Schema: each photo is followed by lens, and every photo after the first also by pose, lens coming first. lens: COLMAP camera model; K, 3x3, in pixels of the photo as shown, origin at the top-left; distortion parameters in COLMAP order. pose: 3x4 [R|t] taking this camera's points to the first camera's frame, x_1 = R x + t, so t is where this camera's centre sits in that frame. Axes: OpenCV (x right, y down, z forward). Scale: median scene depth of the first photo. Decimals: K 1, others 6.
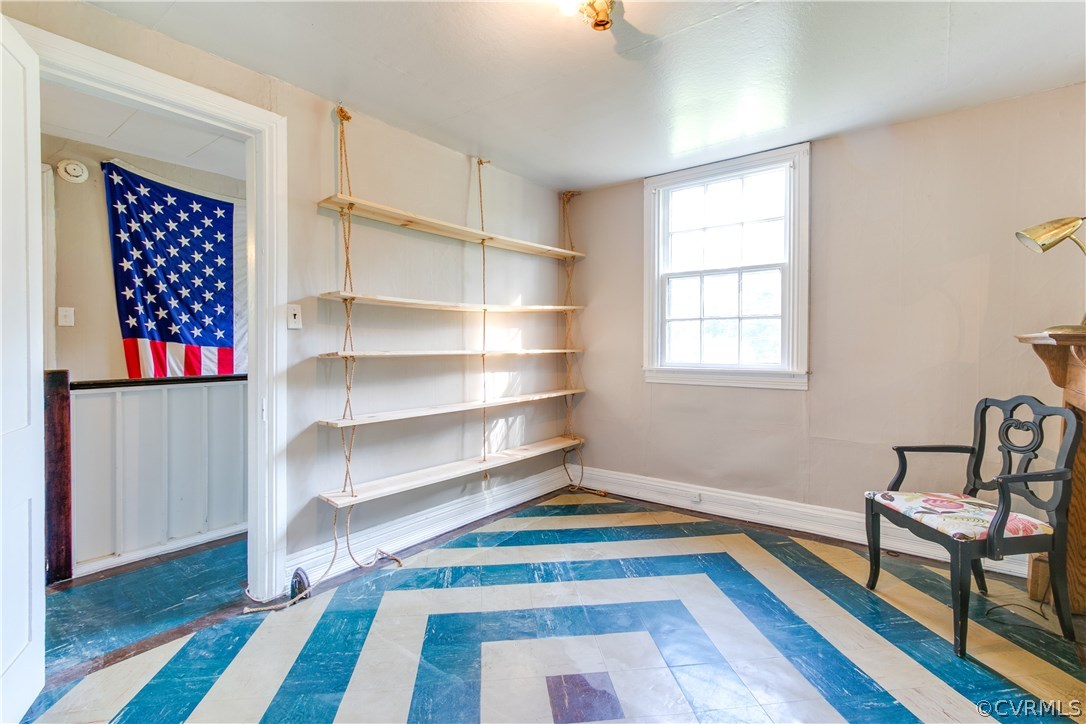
lens RADIAL K [[505.8, 0, 539.1], [0, 505.8, 352.7], [0, 0, 1]] dist [0.003494, 0.000363]
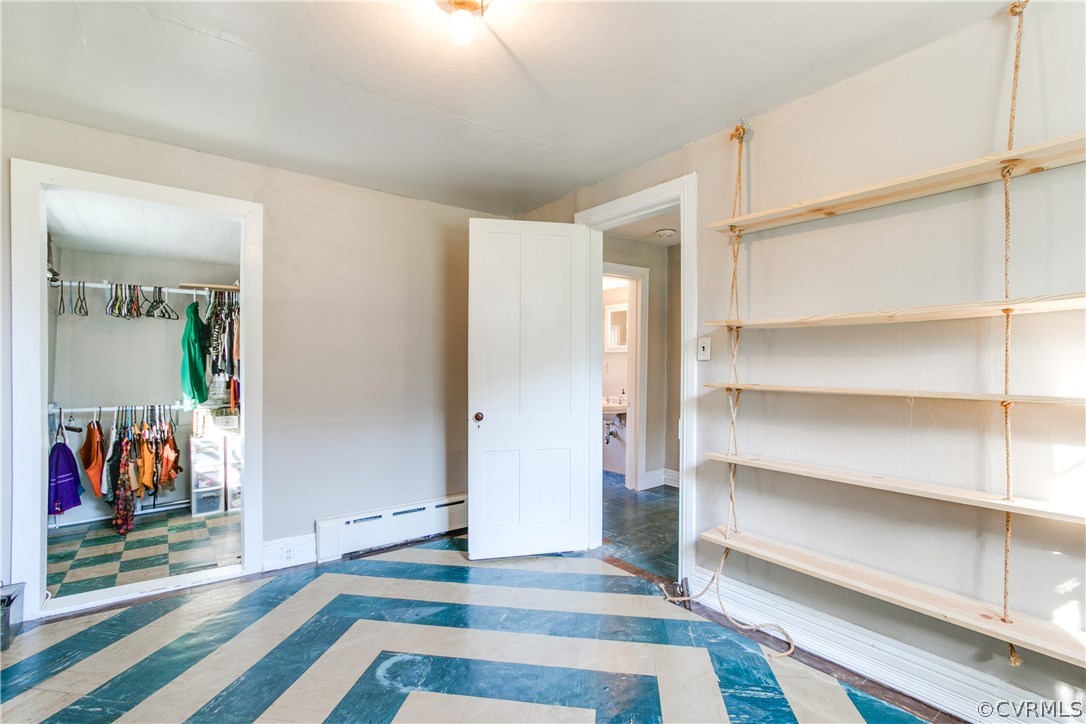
lens RADIAL K [[505.8, 0, 538.9], [0, 505.8, 365.2], [0, 0, 1]] dist [0.003494, 0.000363]
pose [[-0.266314, -0.002902, -0.963882, 0.588253], [-0.021346, 0.999768, 0.002887, -0.028787], [0.963650, 0.021344, -0.266314, 0.849578]]
